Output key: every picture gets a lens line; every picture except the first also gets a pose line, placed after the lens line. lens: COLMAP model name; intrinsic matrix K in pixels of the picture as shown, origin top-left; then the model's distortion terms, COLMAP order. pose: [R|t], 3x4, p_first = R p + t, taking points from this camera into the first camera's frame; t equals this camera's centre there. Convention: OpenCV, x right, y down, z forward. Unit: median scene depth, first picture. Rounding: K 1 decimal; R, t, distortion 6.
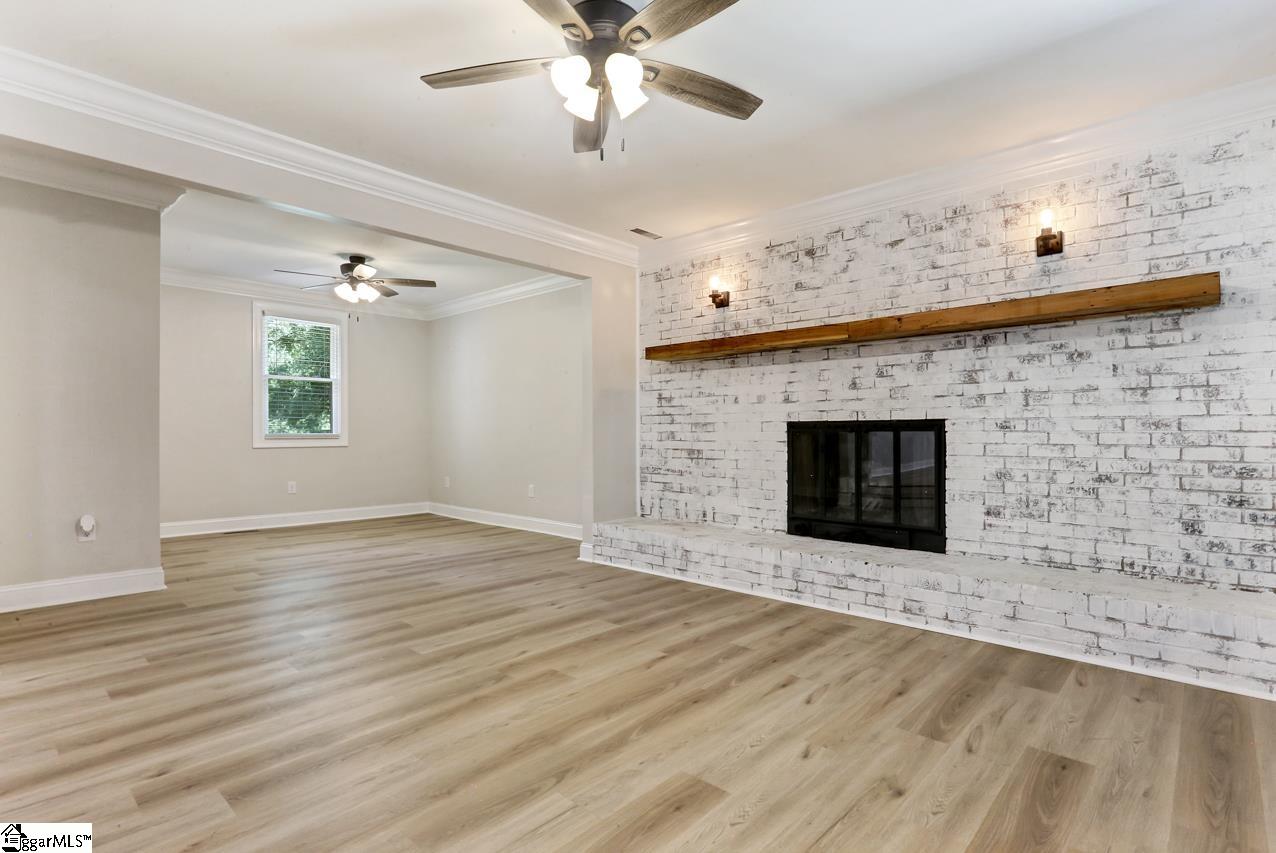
lens RADIAL K [[630.3, 0, 636.0], [0, 630.3, 435.6], [0, 0, 1]] dist [0.000226, 0.000250]
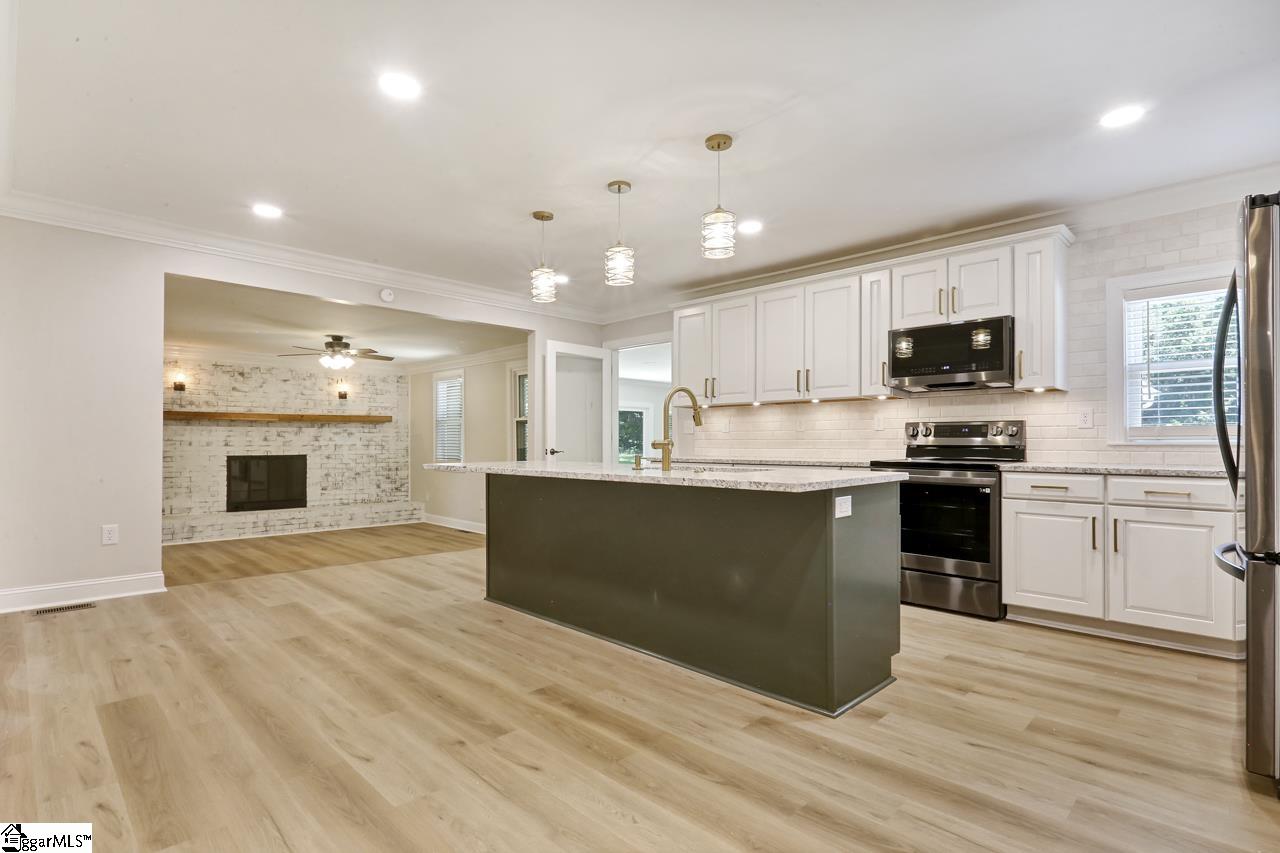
lens RADIAL K [[632.3, 0, 638.0], [0, 632.3, 435.6], [0, 0, 1]] dist [0.000226, 0.000250]
pose [[0.042691, 0.009765, 0.999041, -2.234802], [0.000915, 0.999951, -0.009813, -0.085090], [-0.999088, 0.001333, 0.042680, -0.502095]]
